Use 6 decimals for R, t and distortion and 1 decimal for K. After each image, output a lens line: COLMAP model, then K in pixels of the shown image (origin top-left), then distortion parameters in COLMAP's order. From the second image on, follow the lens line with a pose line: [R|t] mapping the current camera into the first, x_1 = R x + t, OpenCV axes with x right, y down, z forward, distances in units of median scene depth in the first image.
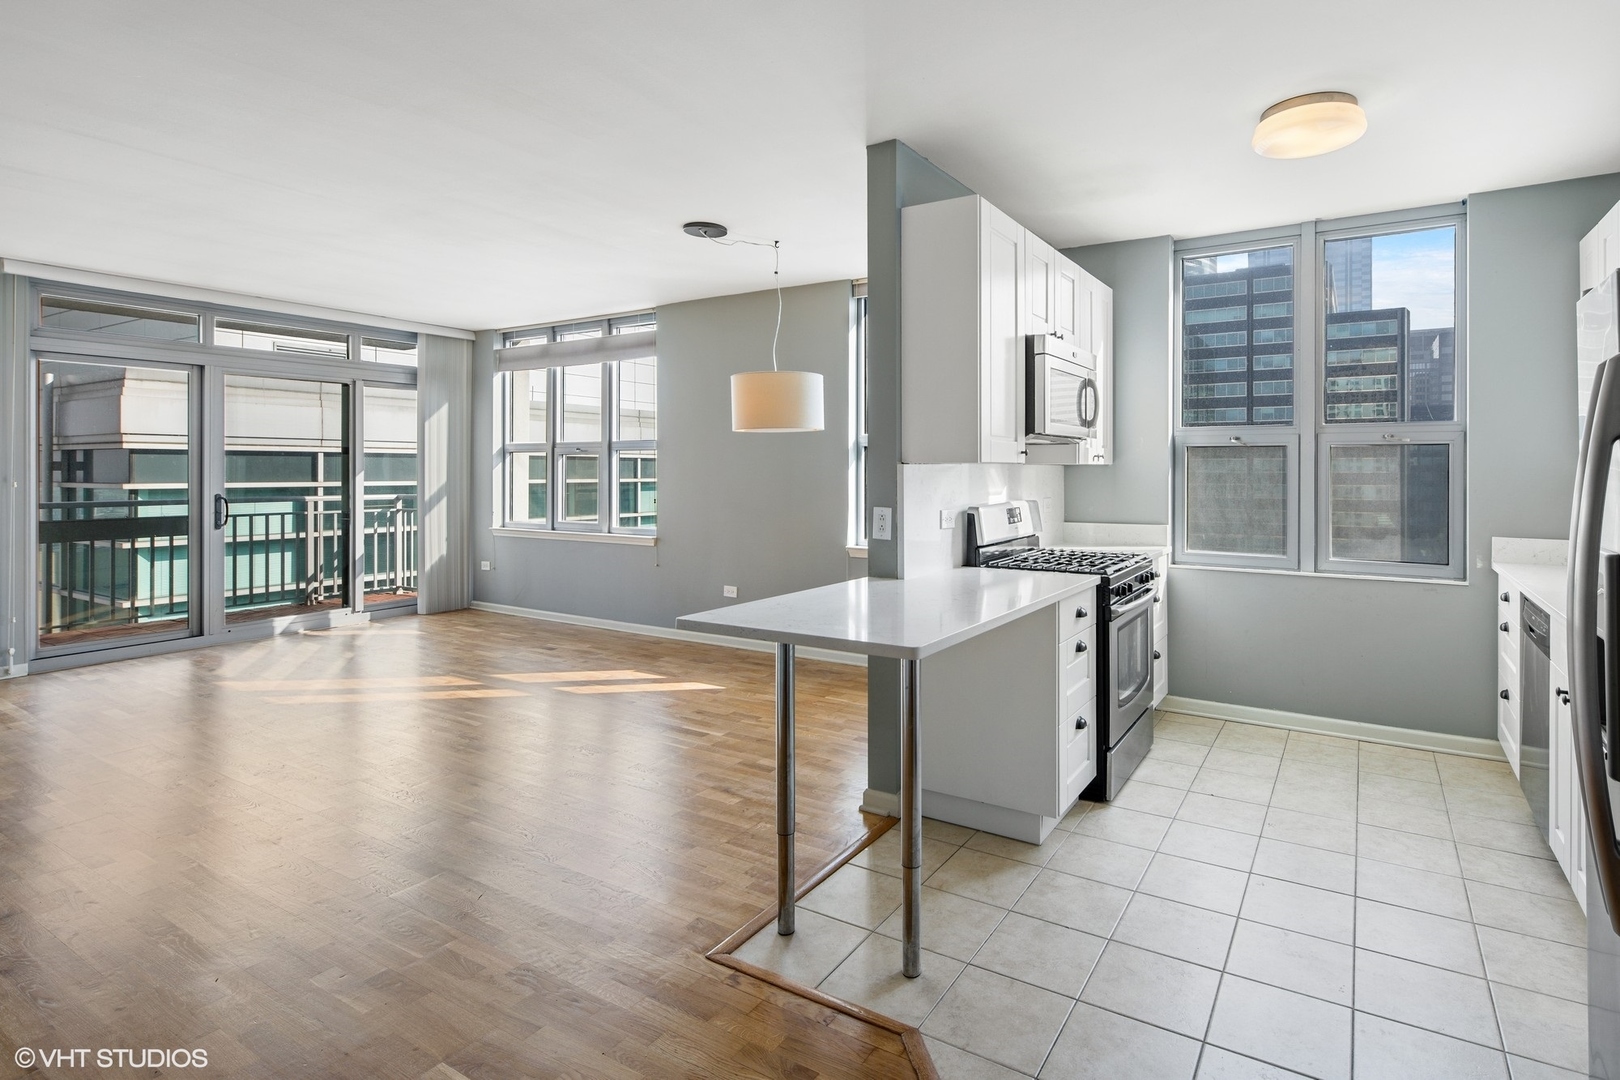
lens RADIAL K [[794.6, 0, 884.0], [0, 794.6, 466.2], [0, 0, 1]] dist [0.011984, -0.005218]
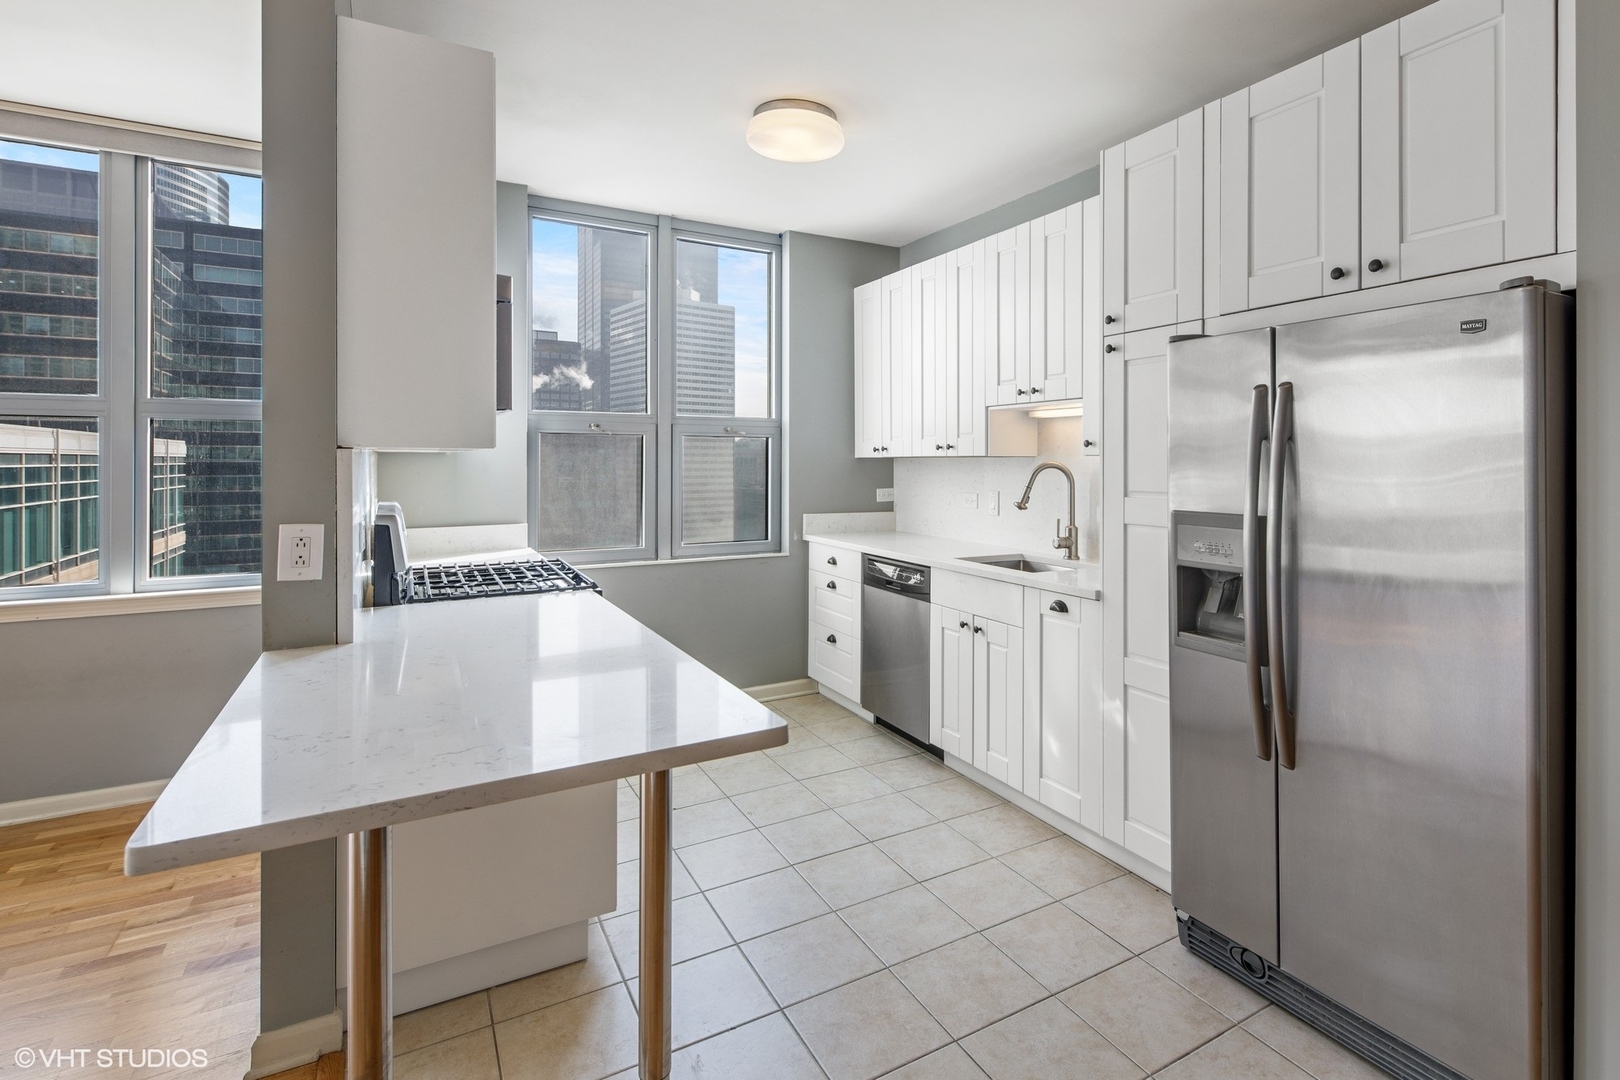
lens RADIAL K [[794.6, 0, 880.1], [0, 794.6, 458.3], [0, 0, 1]] dist [0.011984, -0.005218]
pose [[0.487813, 0.002494, 0.872944, -0.121169], [-0.004528, 0.999990, -0.000327, 0.001364], [-0.872936, -0.003793, 0.487819, 0.145466]]
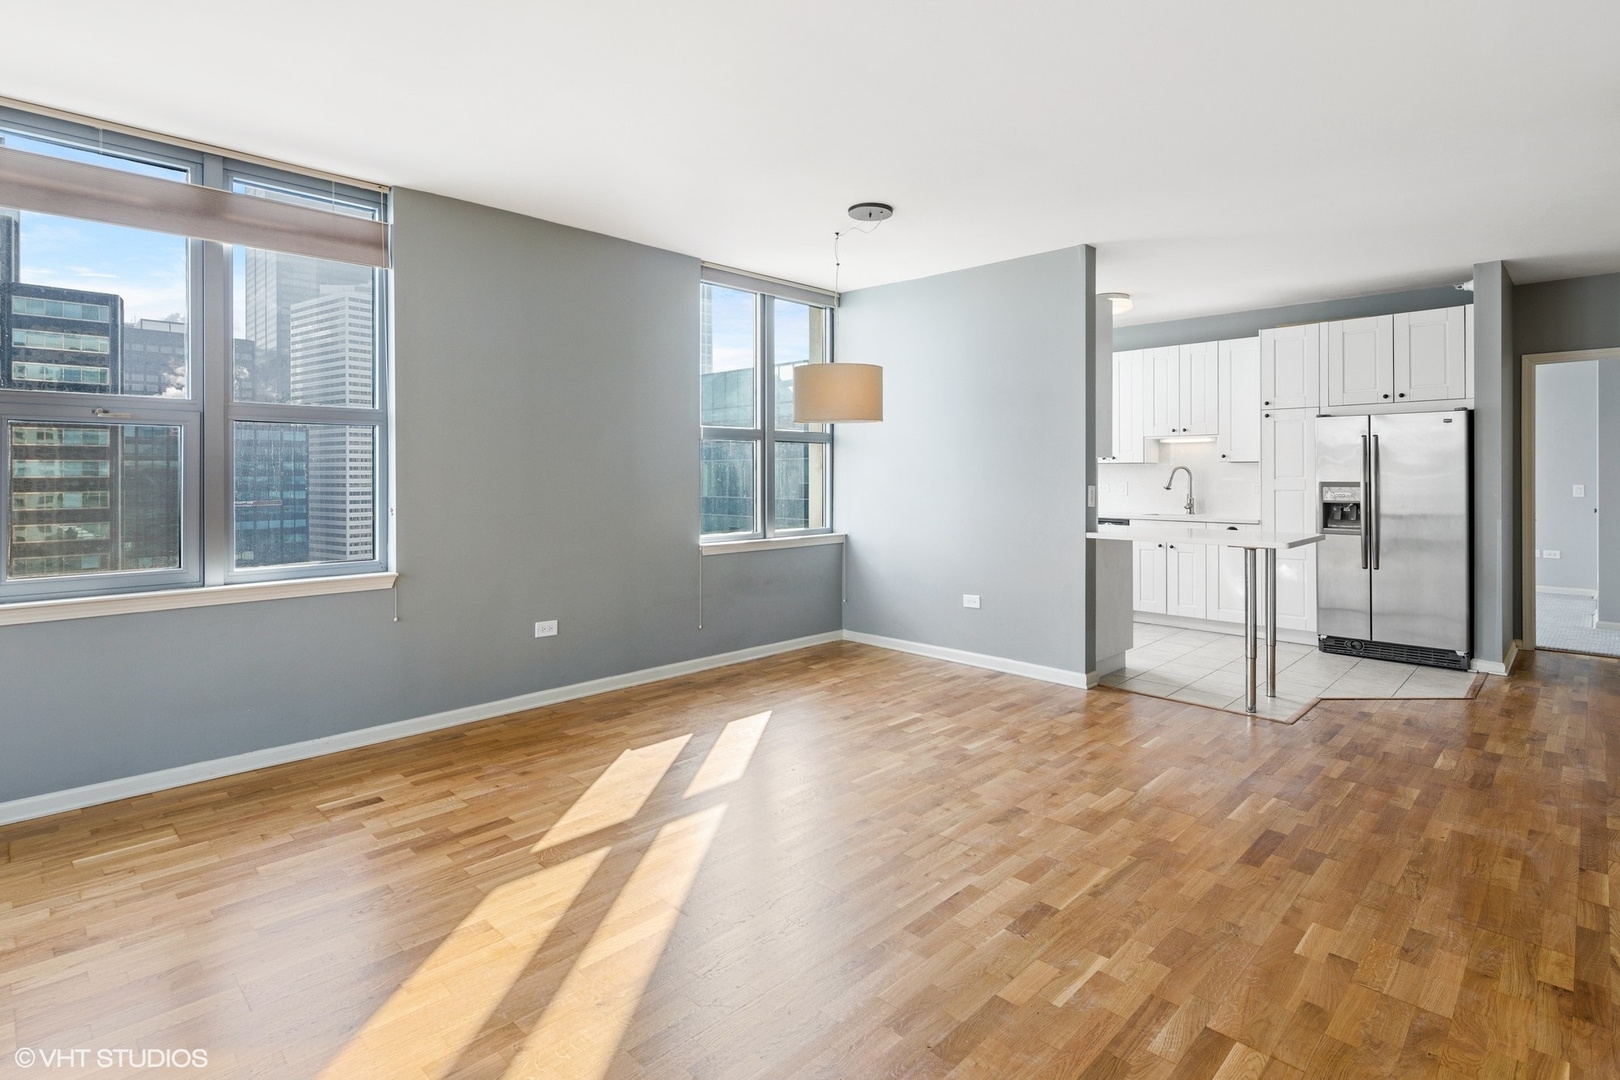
lens RADIAL K [[794.6, 0, 804.4], [0, 794.6, 475.4], [0, 0, 1]] dist [0.011984, -0.005218]
pose [[0.256158, -0.003320, 0.966629, -0.665657], [-0.002010, 0.999990, 0.003967, 0.011389], [-0.966633, -0.002959, 0.256148, 0.468269]]
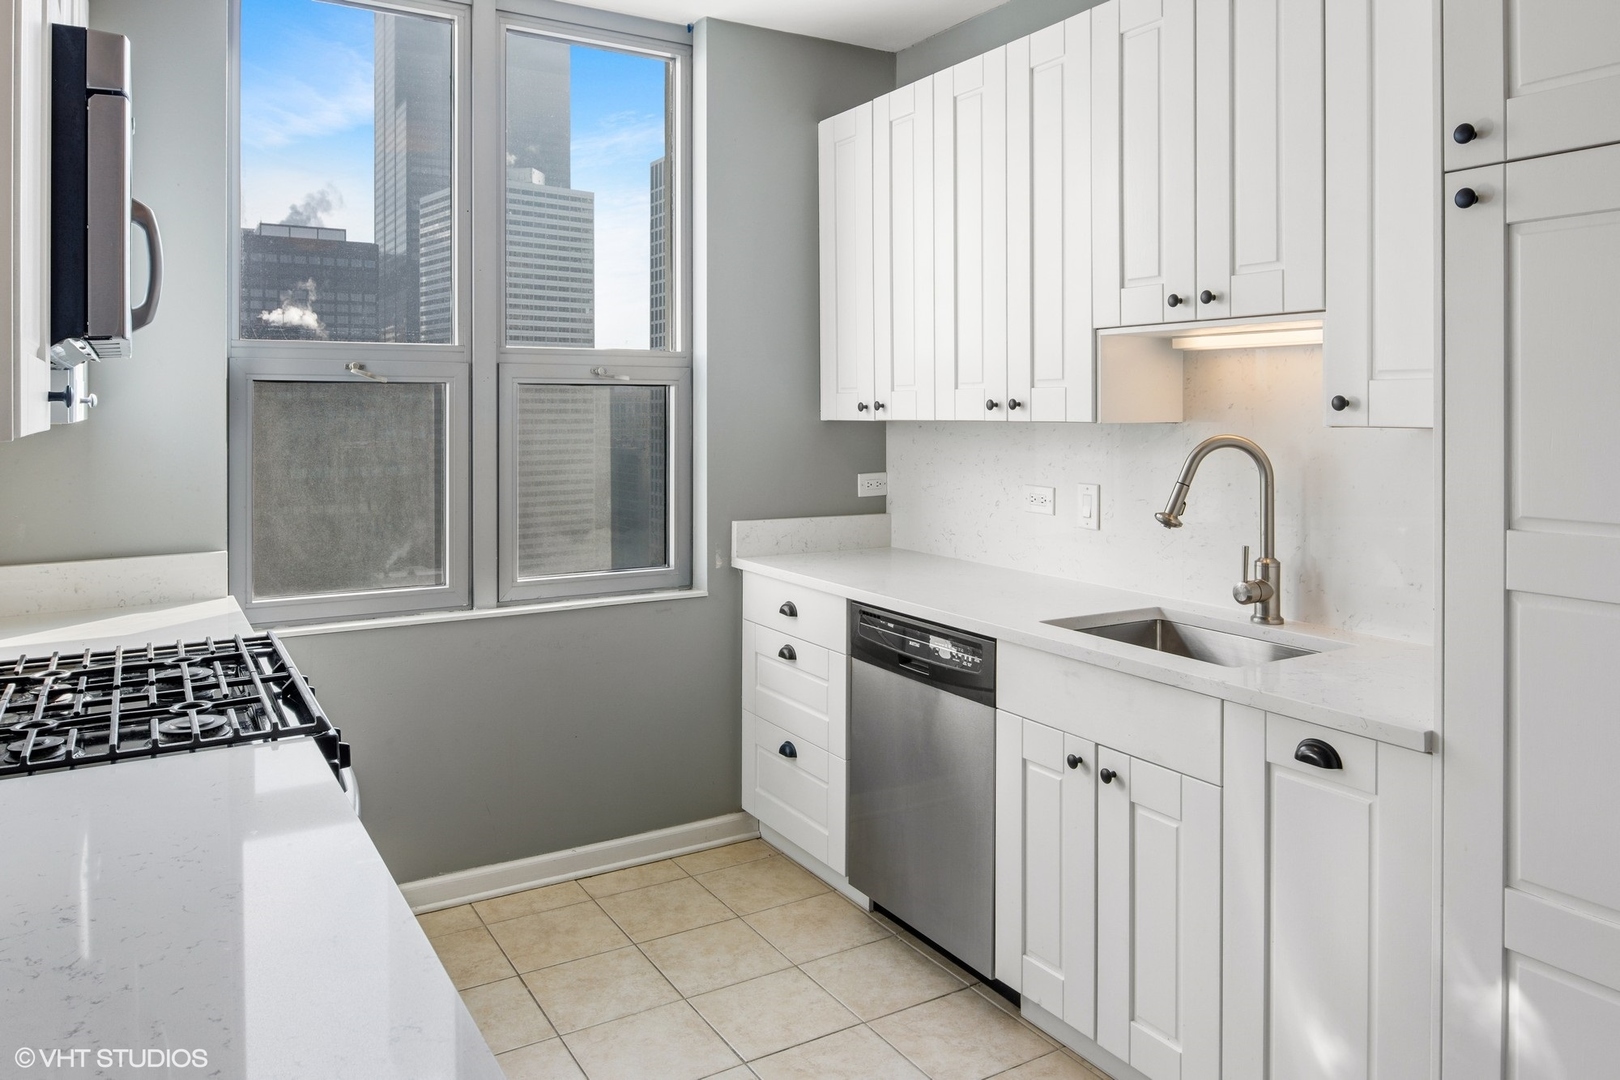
lens RADIAL K [[1111.3, 0, 795.6], [0, 1111.3, 404.2], [0, 0, 1]] dist [0.001218, -0.002219]
pose [[0.488877, 0.000990, 0.872352, -0.025076], [-0.001346, 0.999999, -0.000380, -0.006182], [-0.872352, -0.000988, 0.488878, 0.233749]]
